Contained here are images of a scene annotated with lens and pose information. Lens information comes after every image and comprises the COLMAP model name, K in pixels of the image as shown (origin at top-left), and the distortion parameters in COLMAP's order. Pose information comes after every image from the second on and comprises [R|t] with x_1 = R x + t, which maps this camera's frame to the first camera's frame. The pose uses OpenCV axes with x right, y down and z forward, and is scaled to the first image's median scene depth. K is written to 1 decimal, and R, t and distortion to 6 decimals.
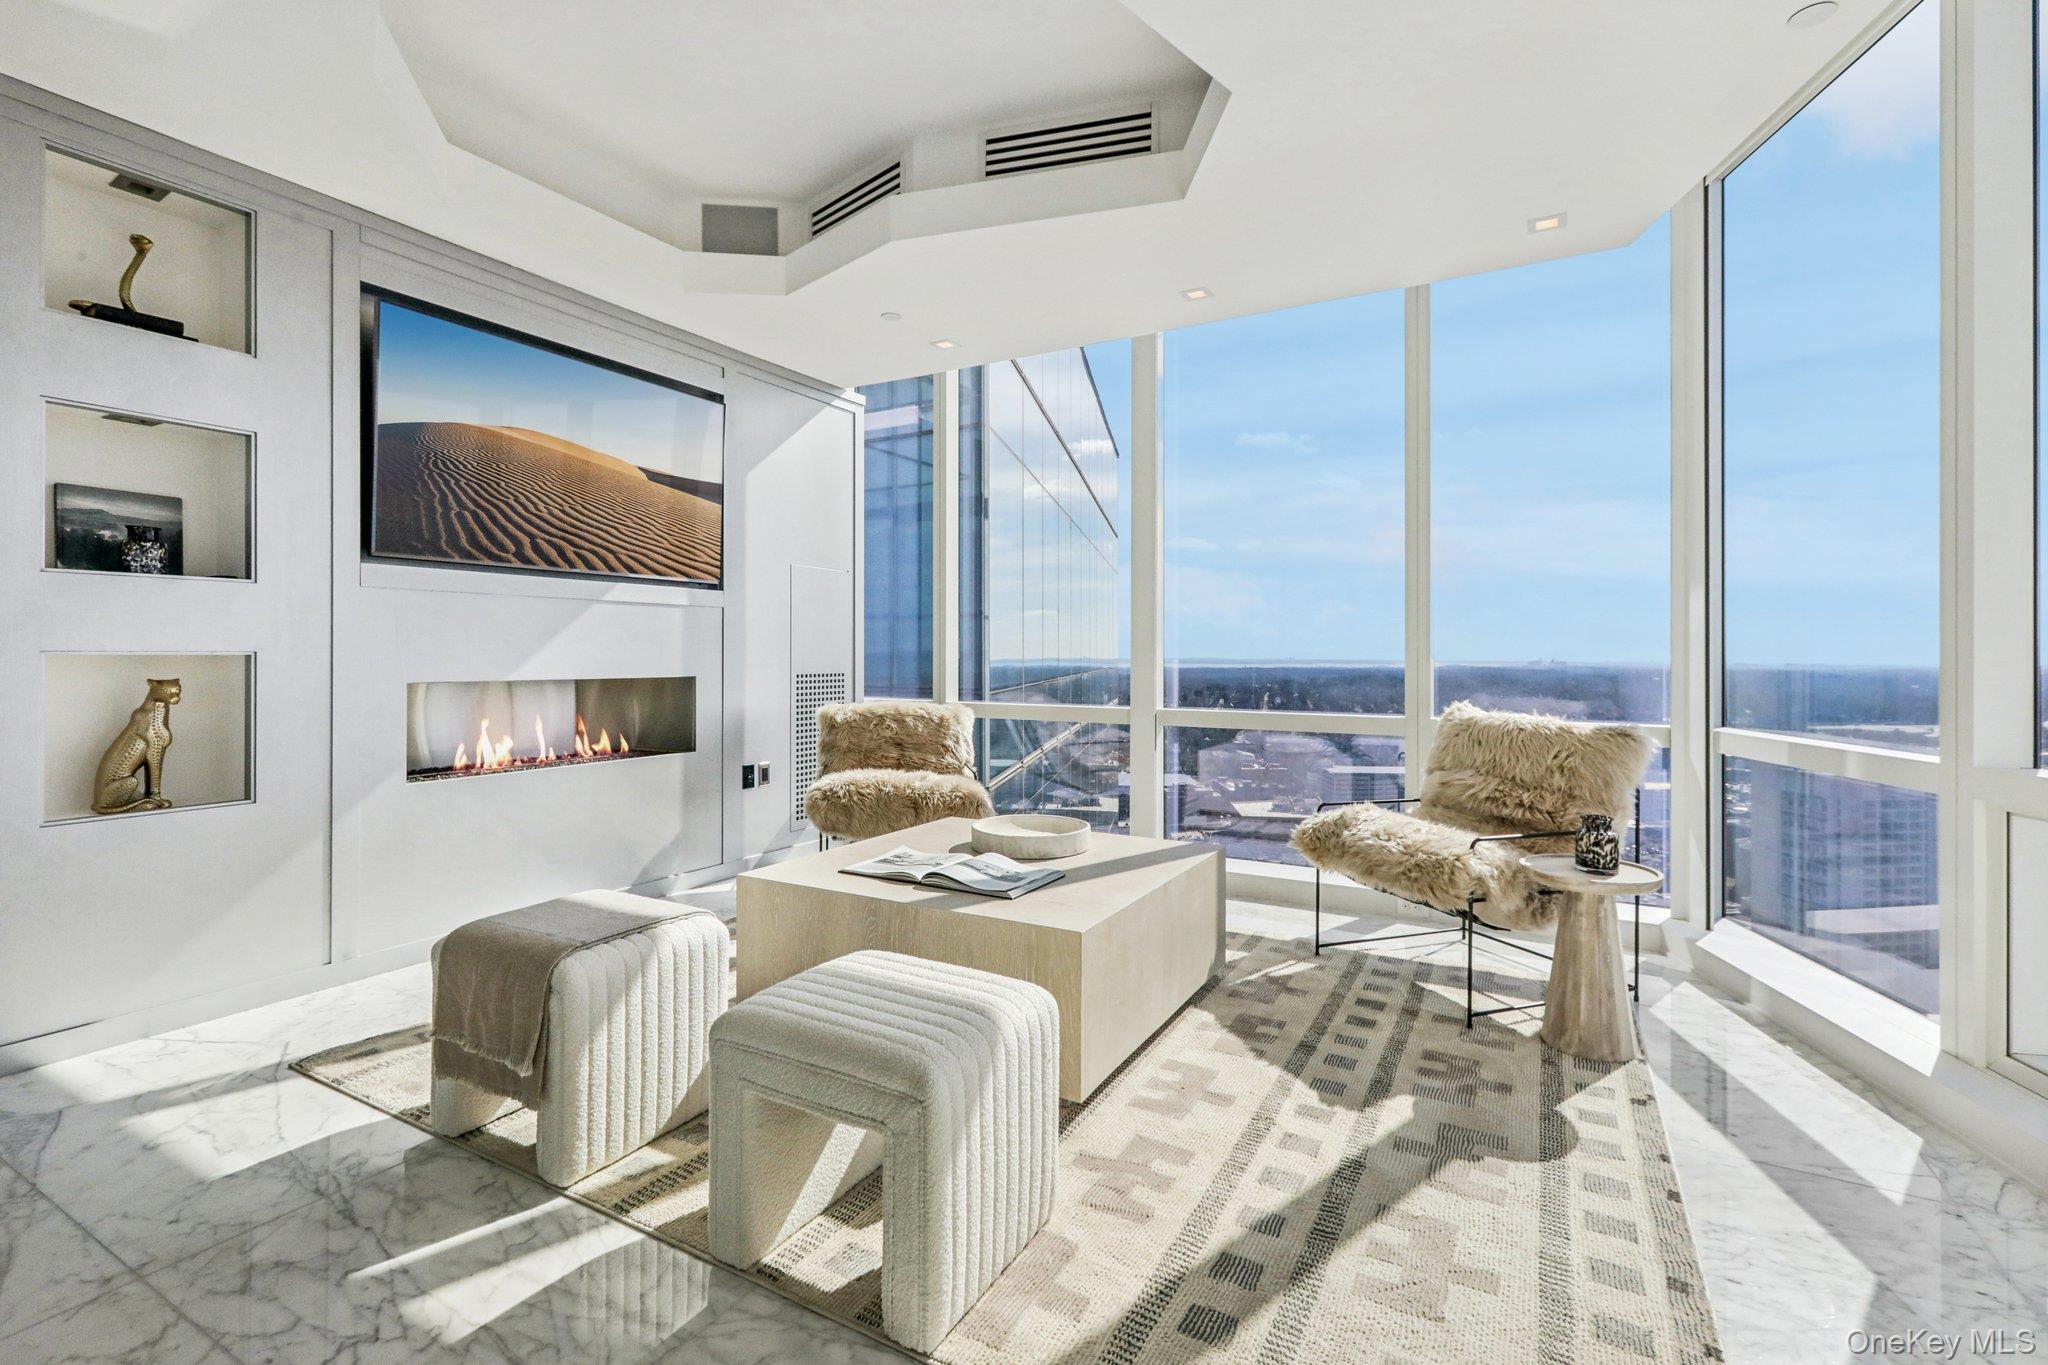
lens RADIAL K [[911.2, 0, 1013.4], [0, 911.2, 683.0], [0, 0, 1]] dist [-0.003880, -0.000064]
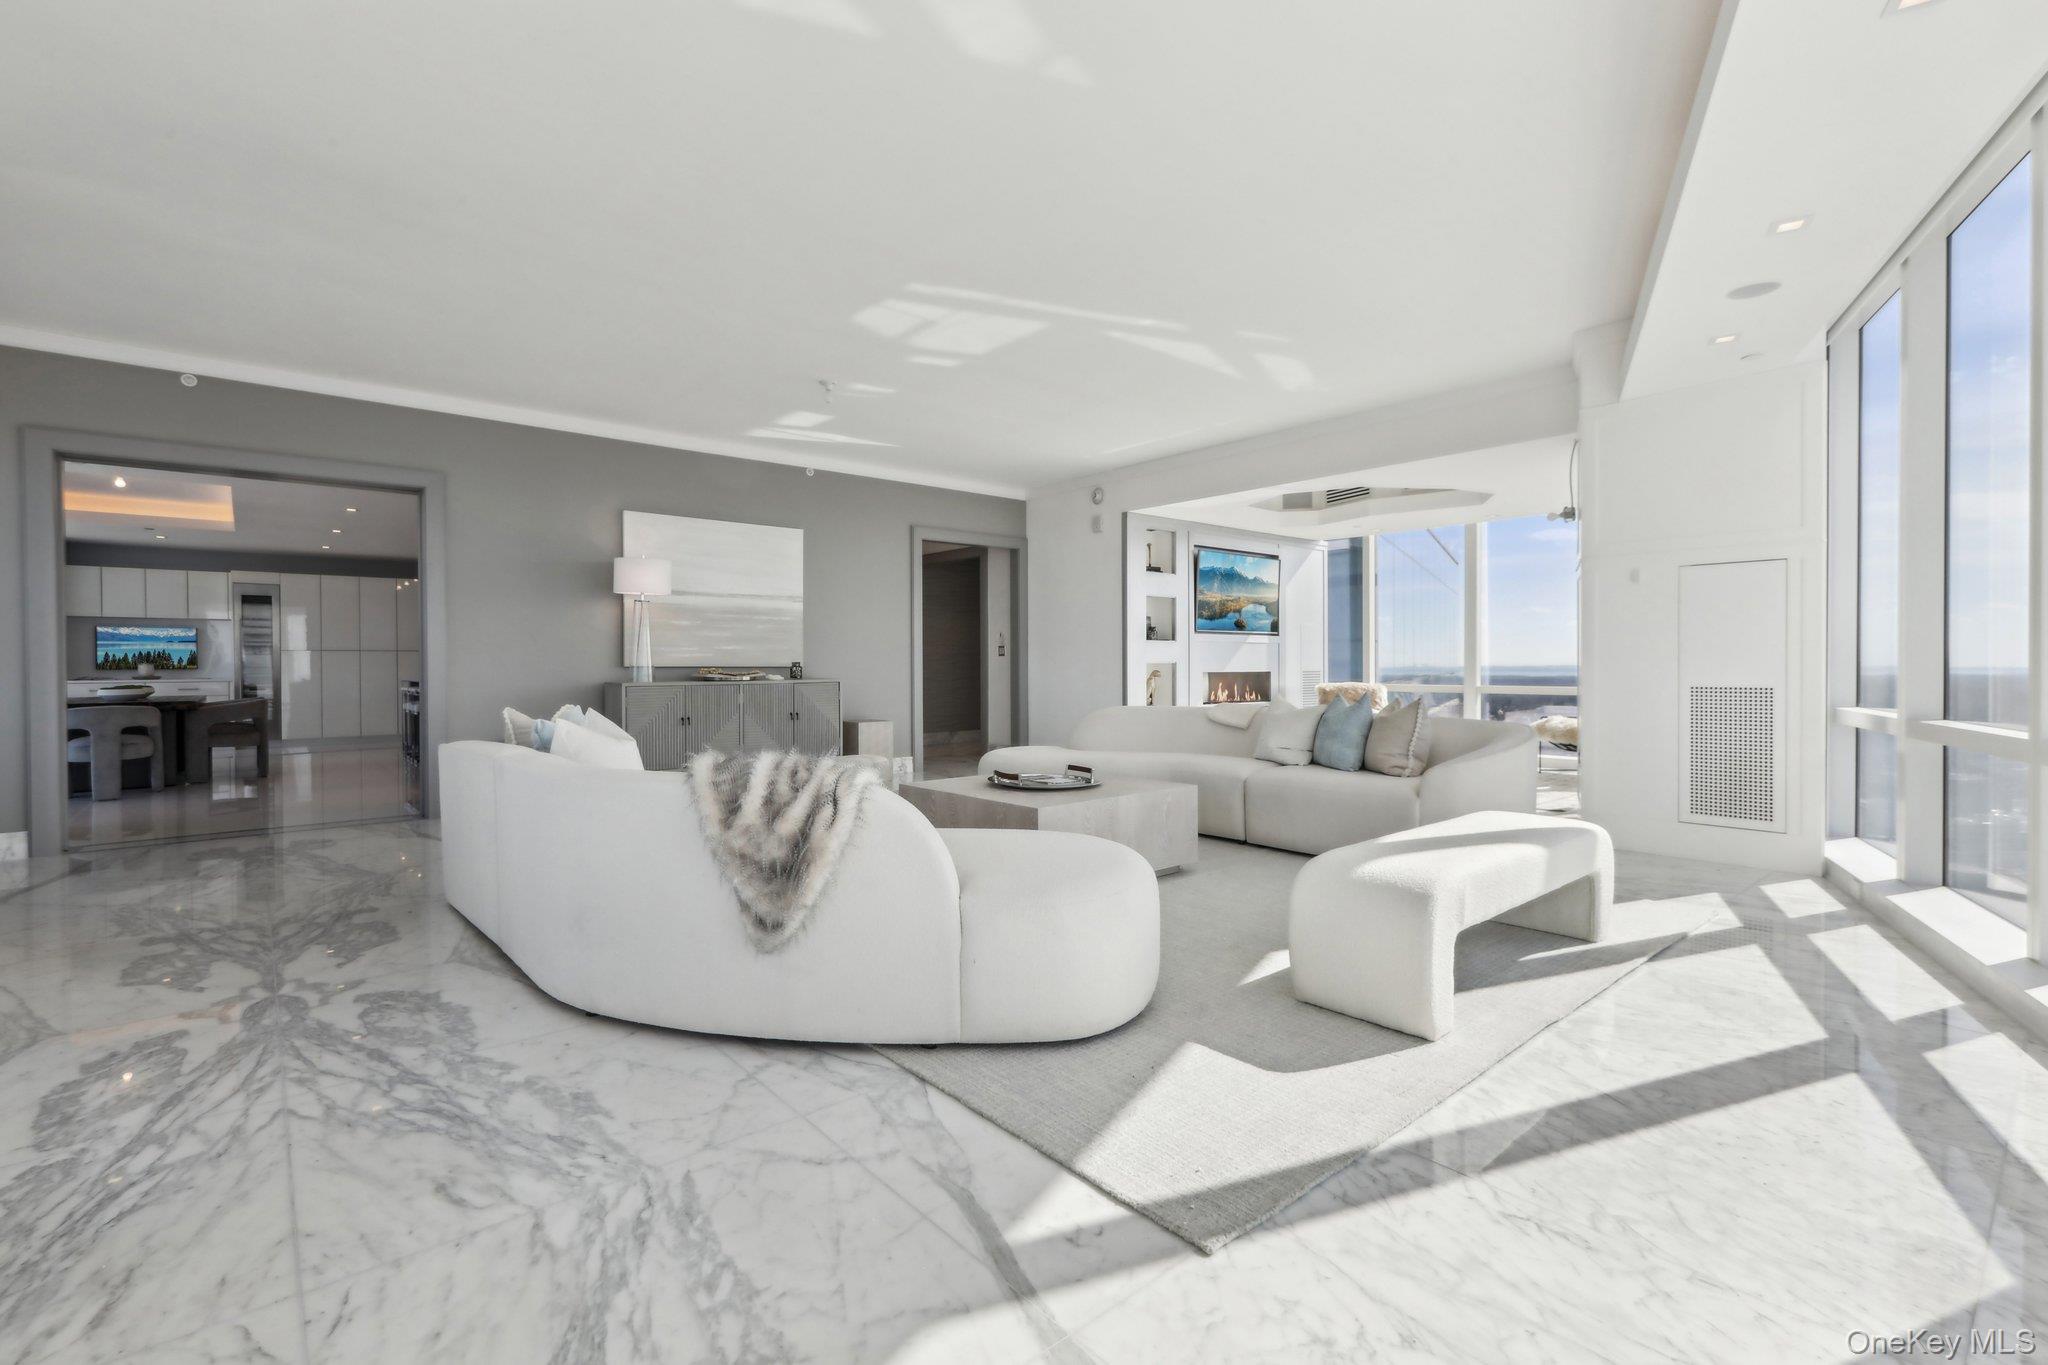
lens RADIAL K [[911.2, 0, 1013.4], [0, 911.2, 683.0], [0, 0, 1]] dist [-0.003880, -0.000064]
pose [[0.943997, 0.002811, -0.329943, -0.191473], [-0.004553, 0.999979, -0.004505, 0.040446], [0.329924, 0.005755, 0.943990, -1.615131]]
